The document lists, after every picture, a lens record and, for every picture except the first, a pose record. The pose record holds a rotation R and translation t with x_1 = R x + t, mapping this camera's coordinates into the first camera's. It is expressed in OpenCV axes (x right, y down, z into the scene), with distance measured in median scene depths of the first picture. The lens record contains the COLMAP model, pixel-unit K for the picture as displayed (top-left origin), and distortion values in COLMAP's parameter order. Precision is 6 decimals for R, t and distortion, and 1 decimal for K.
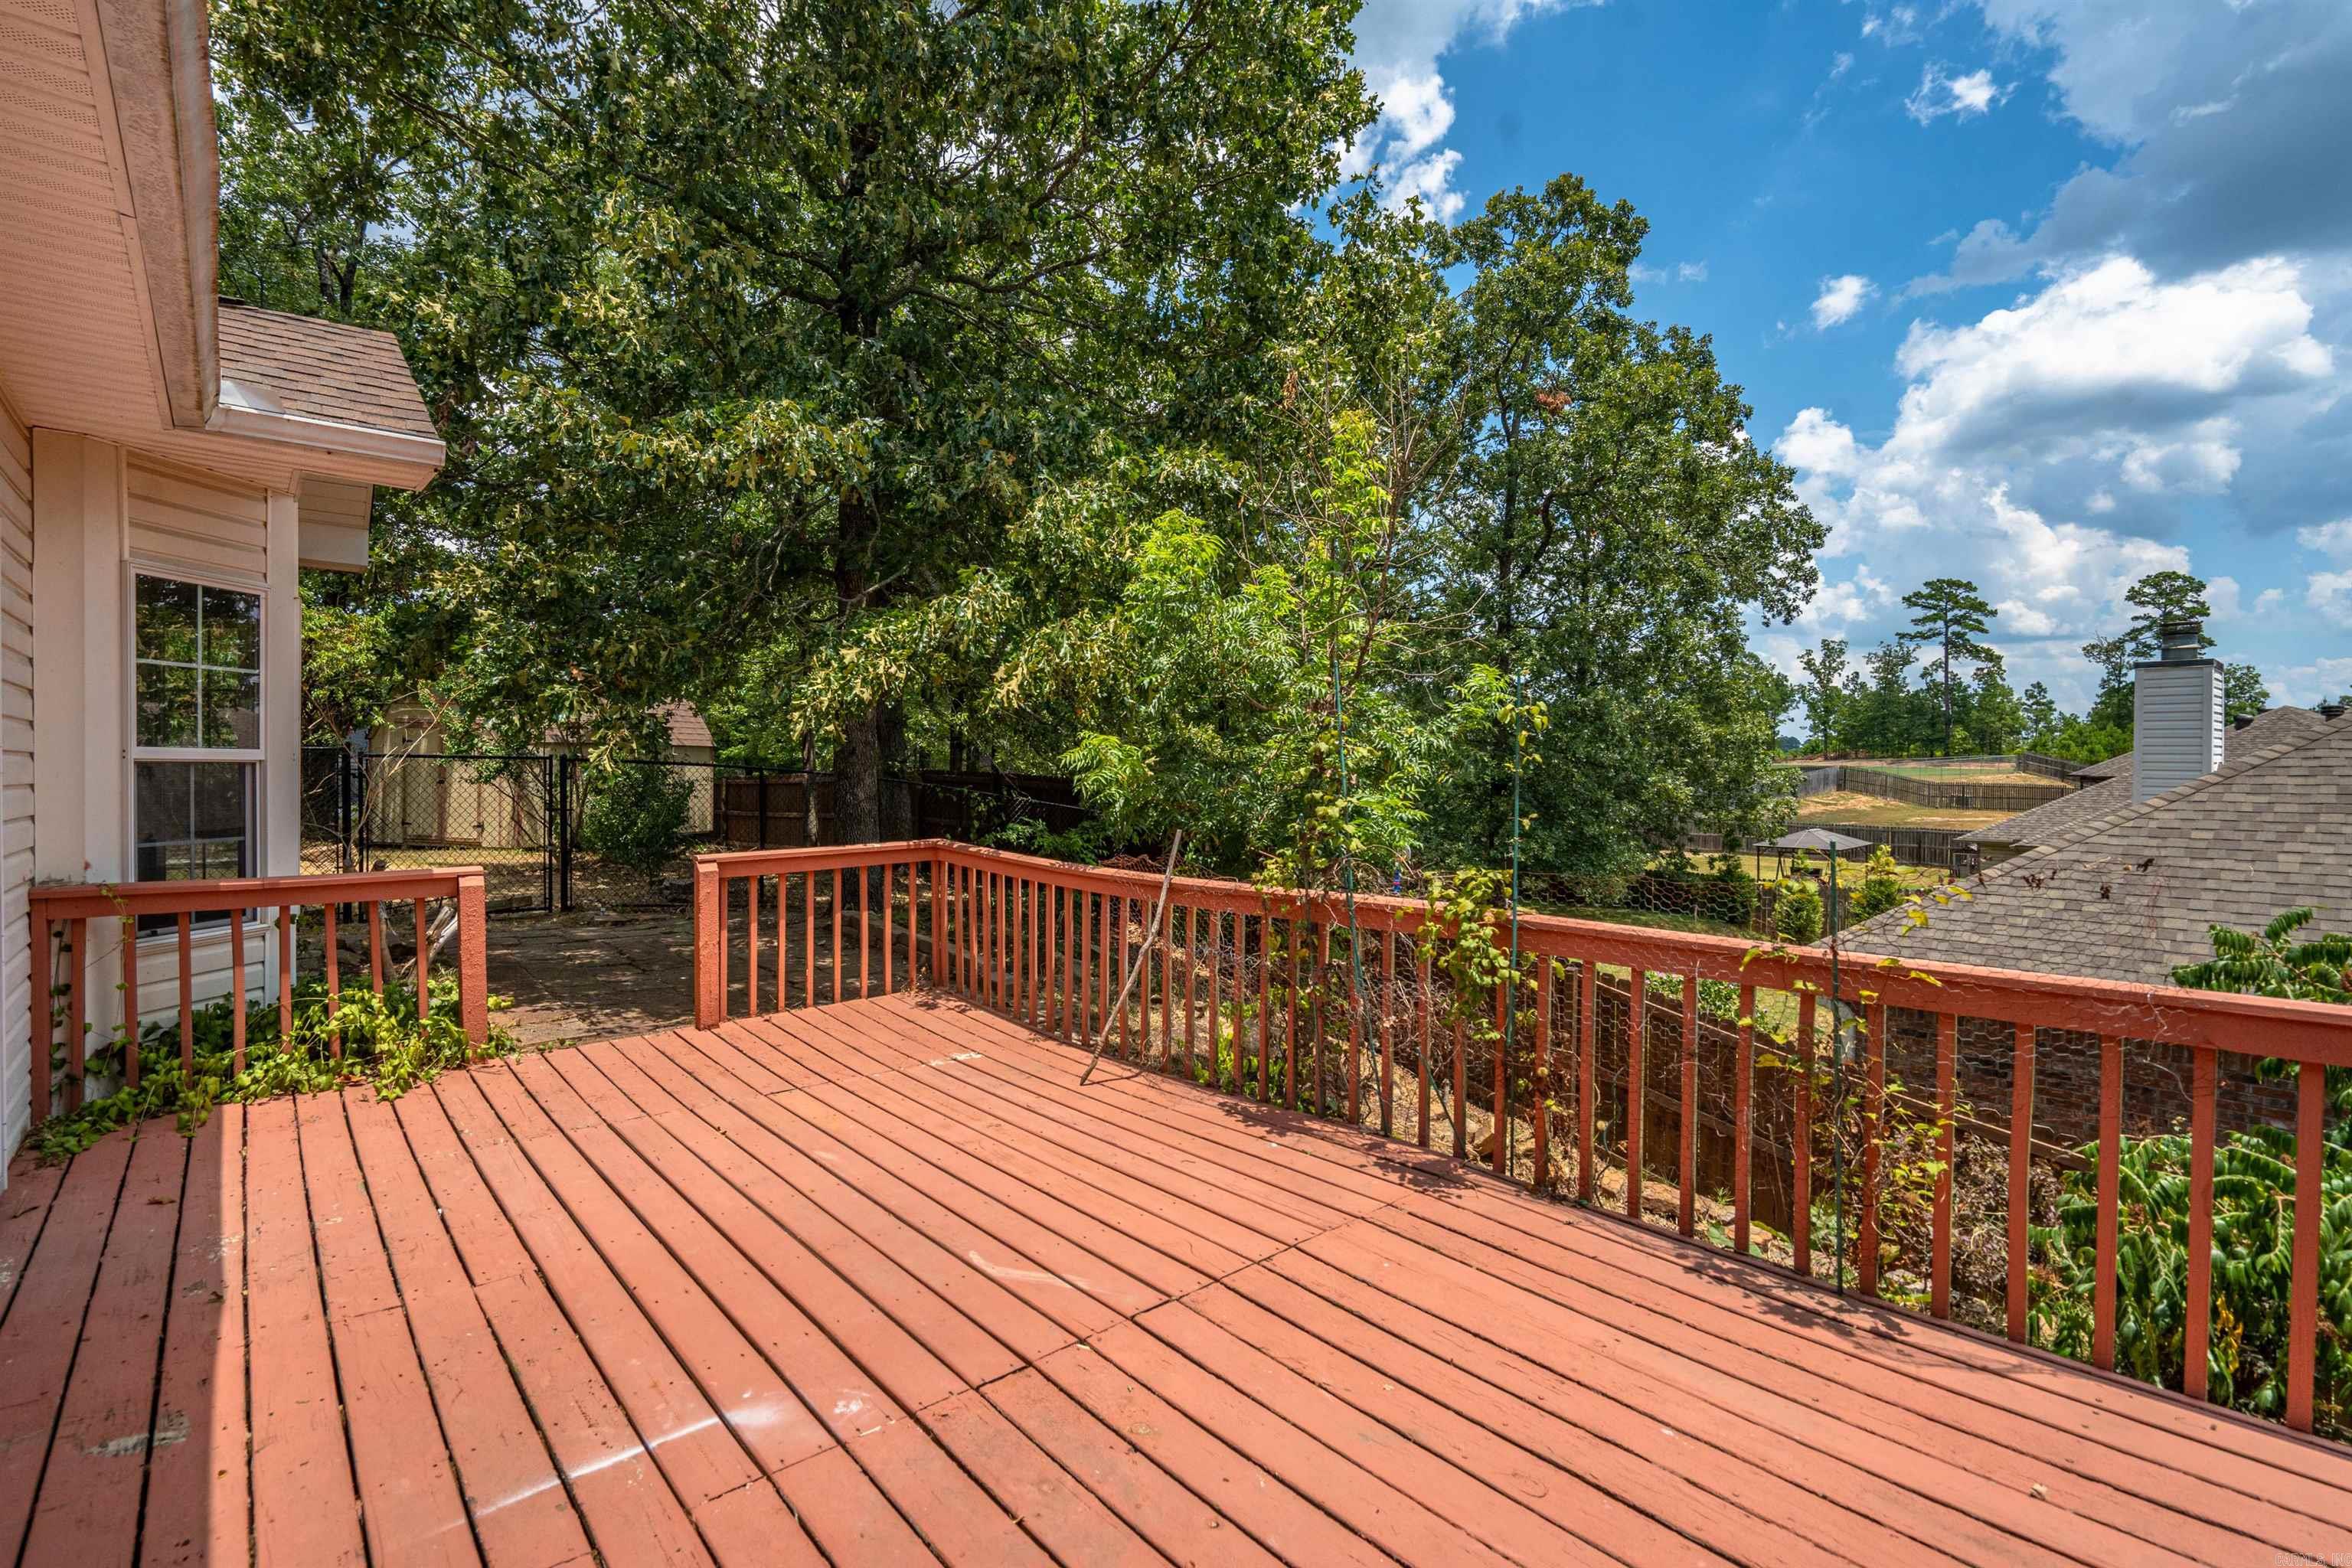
lens RADIAL K [[1071.8, 0, 1178.8], [0, 1071.8, 780.5], [0, 0, 1]] dist [-0.001004, -0.000171]
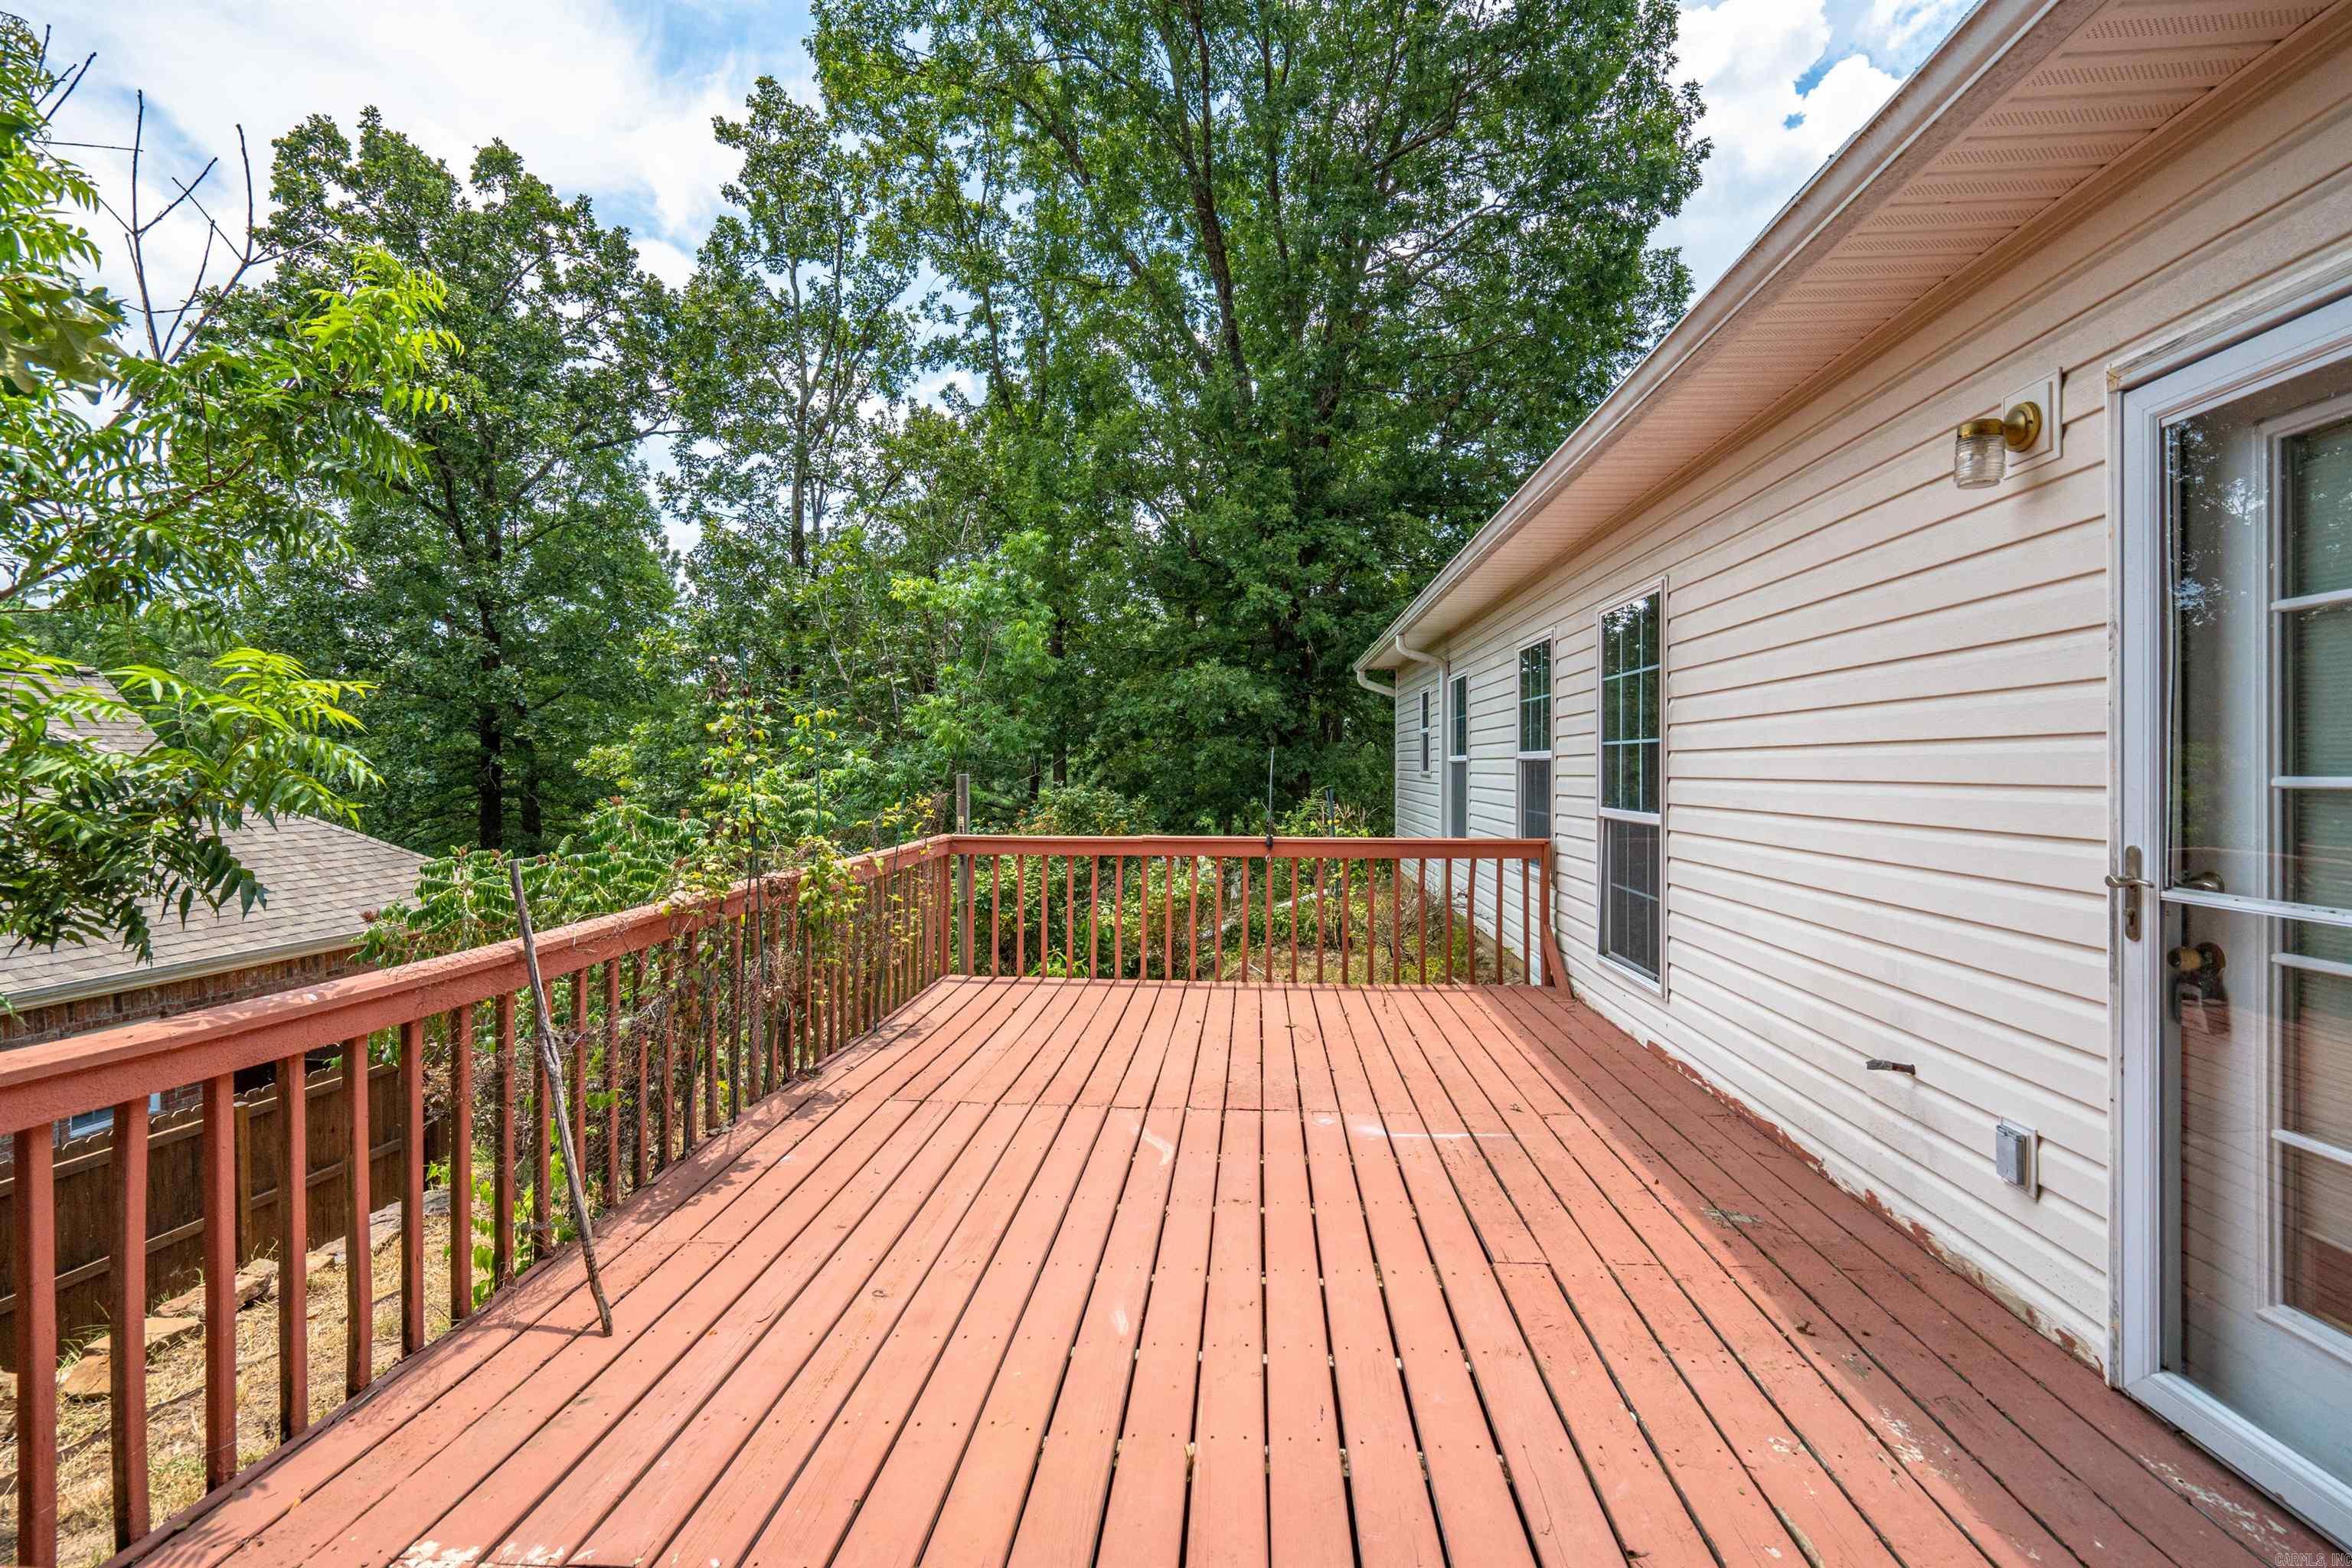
lens RADIAL K [[1071.8, 0, 1174.6], [0, 1071.8, 774.6], [0, 0, 1]] dist [-0.001004, -0.000171]
pose [[-0.701785, -0.006396, 0.712360, -0.832615], [0.004649, 0.999897, 0.013559, -0.006006], [-0.712373, 0.012827, -0.701684, 1.445255]]
